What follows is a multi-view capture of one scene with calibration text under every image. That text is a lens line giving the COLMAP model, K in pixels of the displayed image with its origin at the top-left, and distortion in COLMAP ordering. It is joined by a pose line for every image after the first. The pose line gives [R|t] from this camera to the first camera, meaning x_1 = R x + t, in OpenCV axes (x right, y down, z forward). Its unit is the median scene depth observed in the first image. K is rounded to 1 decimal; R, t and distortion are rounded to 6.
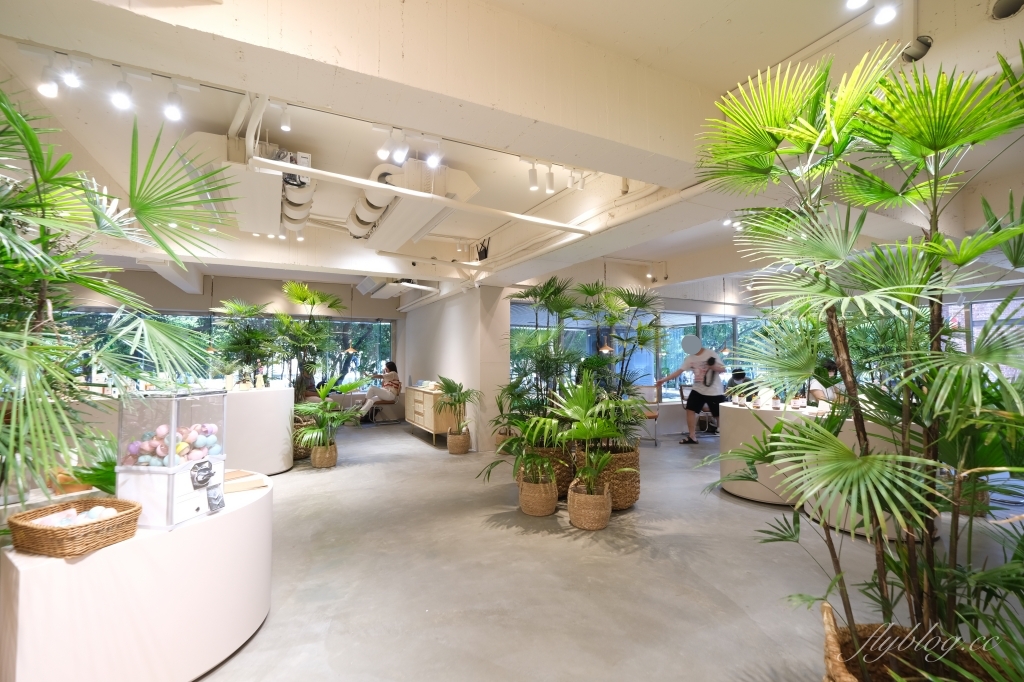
lens RADIAL K [[454.1, 0, 514.6], [0, 454.1, 334.0], [0, 0, 1]] dist [-0.000036, -0.000270]
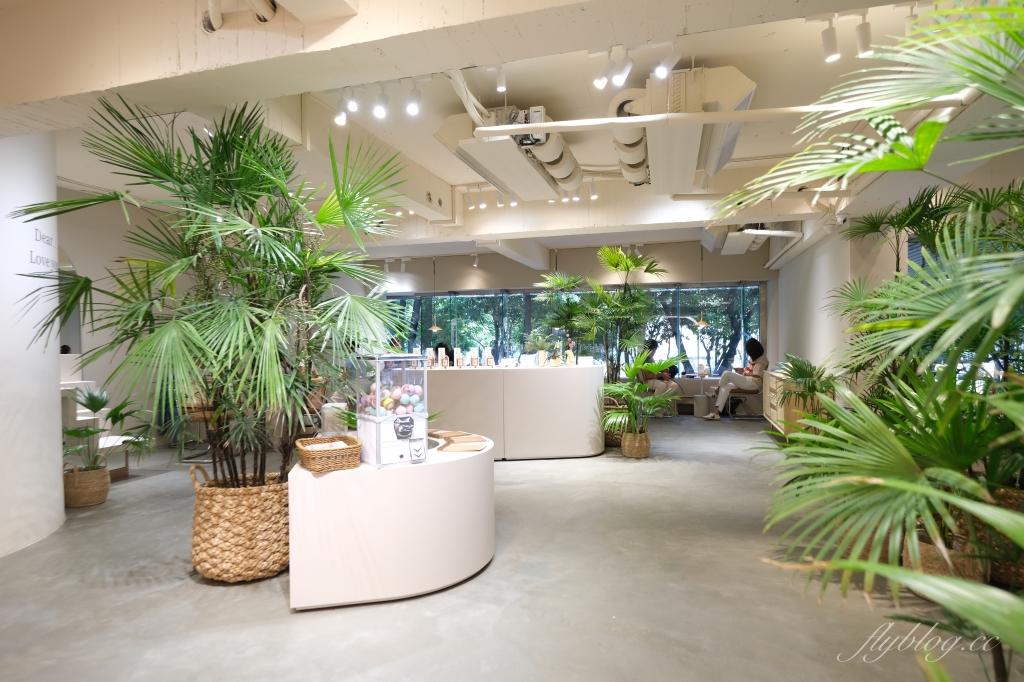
lens RADIAL K [[589.6, 0, 515.8], [0, 589.6, 340.8], [0, 0, 1]] dist [0.001497, -0.000637]
pose [[0.727344, -0.007772, -0.686229, 0.285510], [0.047984, 0.998065, 0.039555, 0.023160], [0.684593, -0.061698, 0.726309, 0.062504]]
